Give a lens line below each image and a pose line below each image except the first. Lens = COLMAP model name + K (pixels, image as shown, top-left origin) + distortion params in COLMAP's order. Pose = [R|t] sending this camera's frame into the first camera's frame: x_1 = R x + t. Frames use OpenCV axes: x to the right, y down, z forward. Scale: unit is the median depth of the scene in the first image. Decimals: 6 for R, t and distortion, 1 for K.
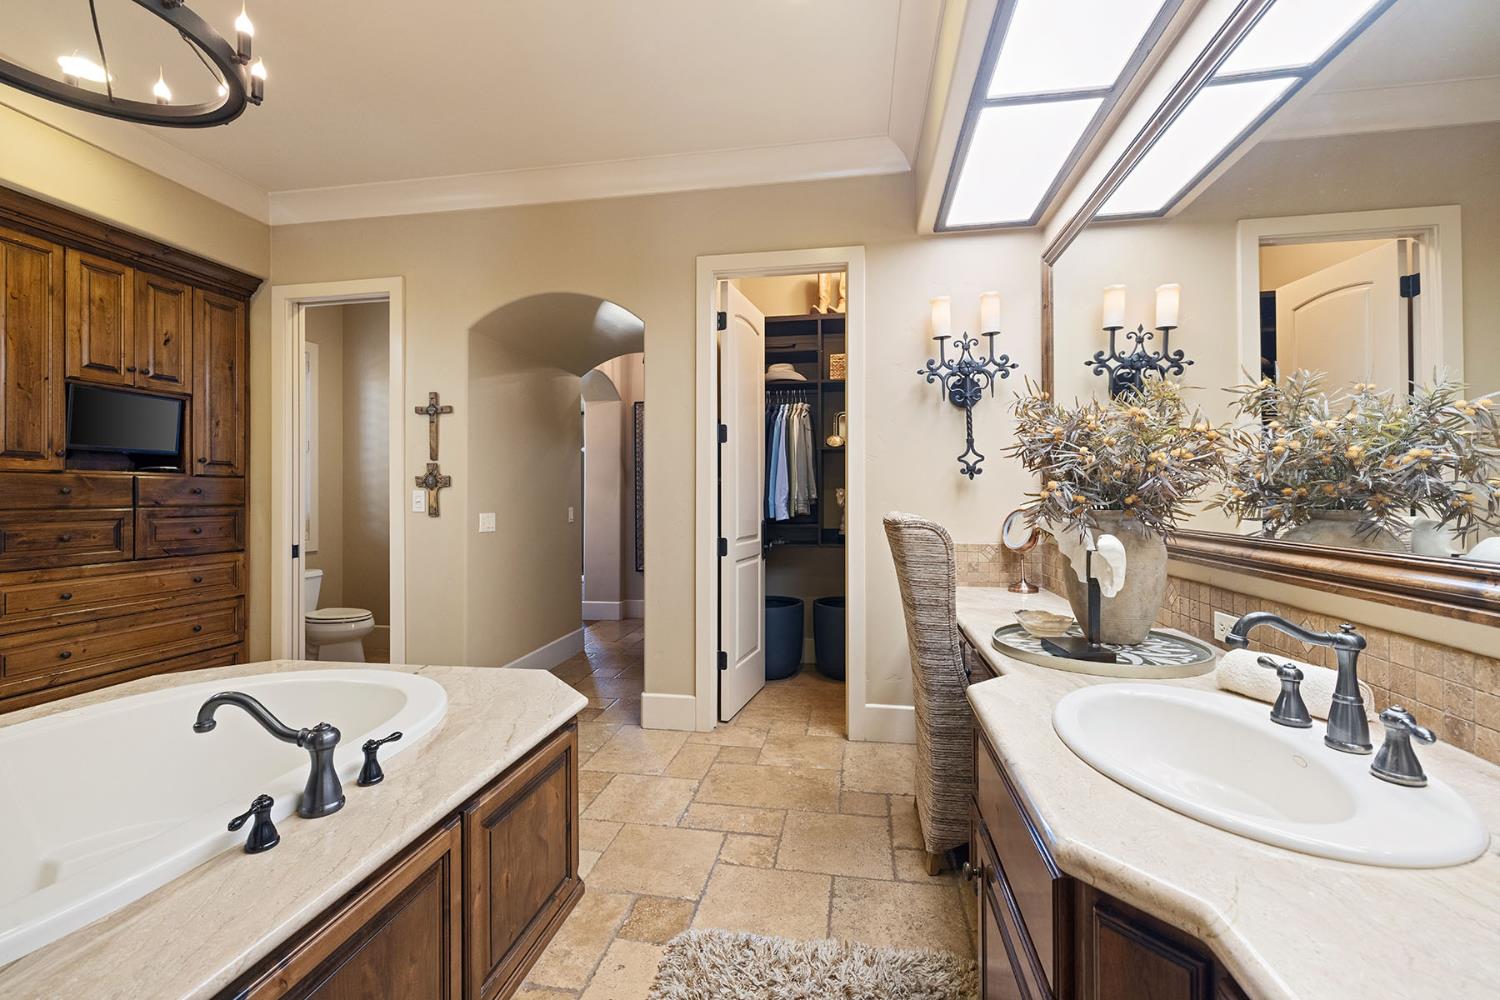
lens RADIAL K [[633.6, 0, 748.7], [0, 633.6, 496.7], [0, 0, 1]] dist [0.000498, 0.000160]
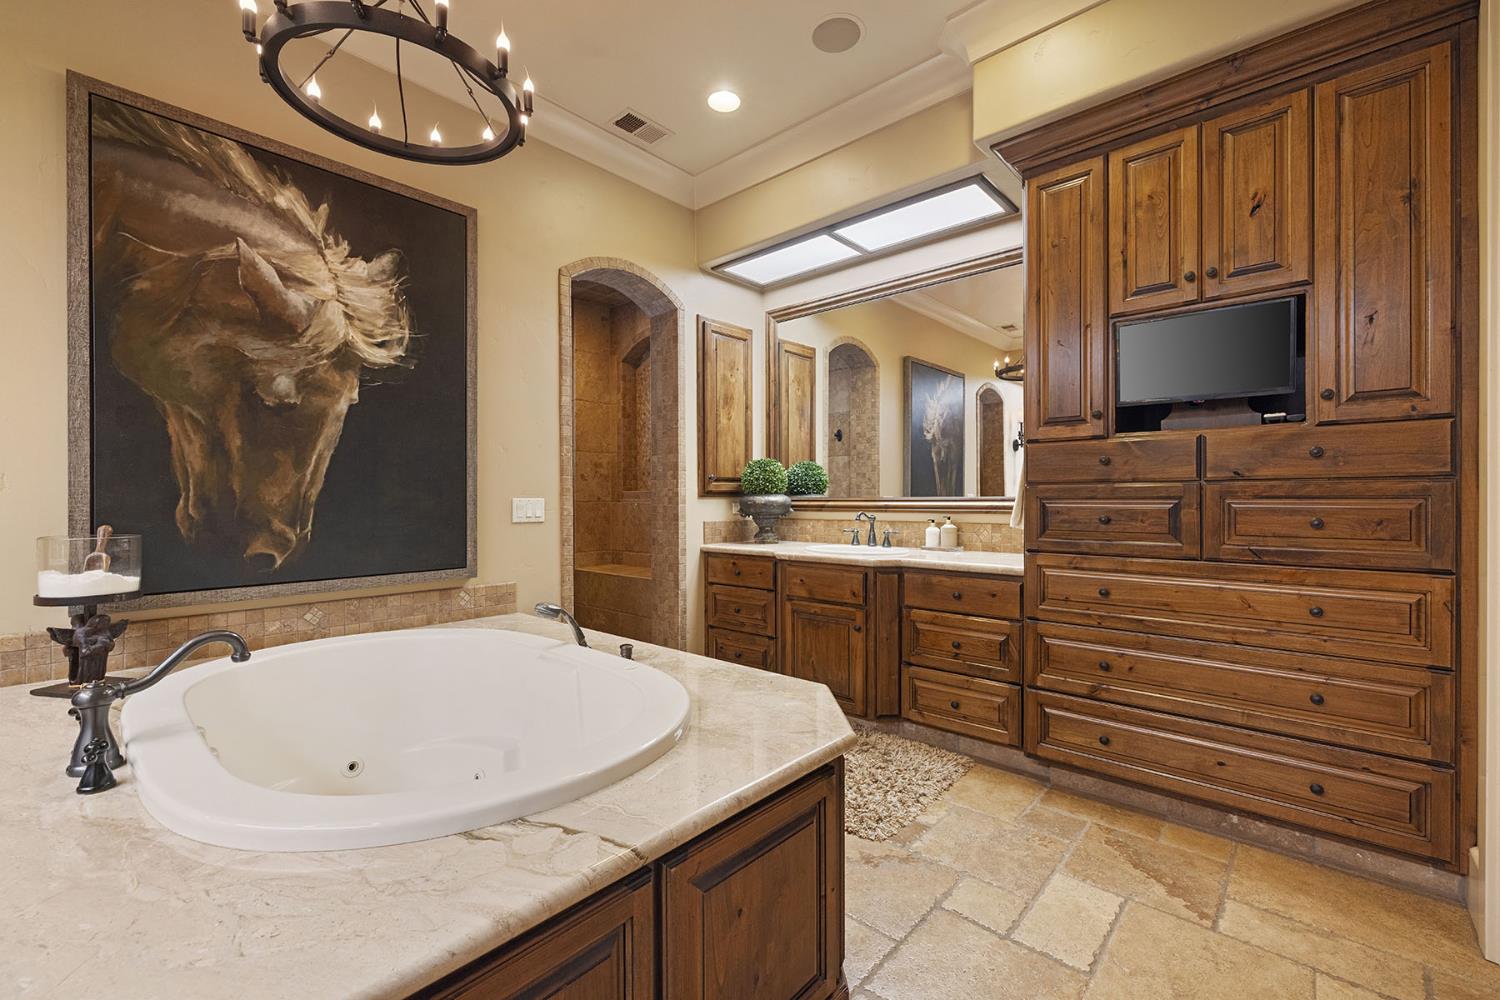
lens RADIAL K [[633.6, 0, 751.7], [0, 633.6, 495.2], [0, 0, 1]] dist [0.000498, 0.000160]
pose [[-0.529577, 0.007308, -0.848230, -0.150976], [0.006708, 0.999968, 0.004428, 0.025843], [0.848235, -0.003345, -0.529609, 0.958432]]
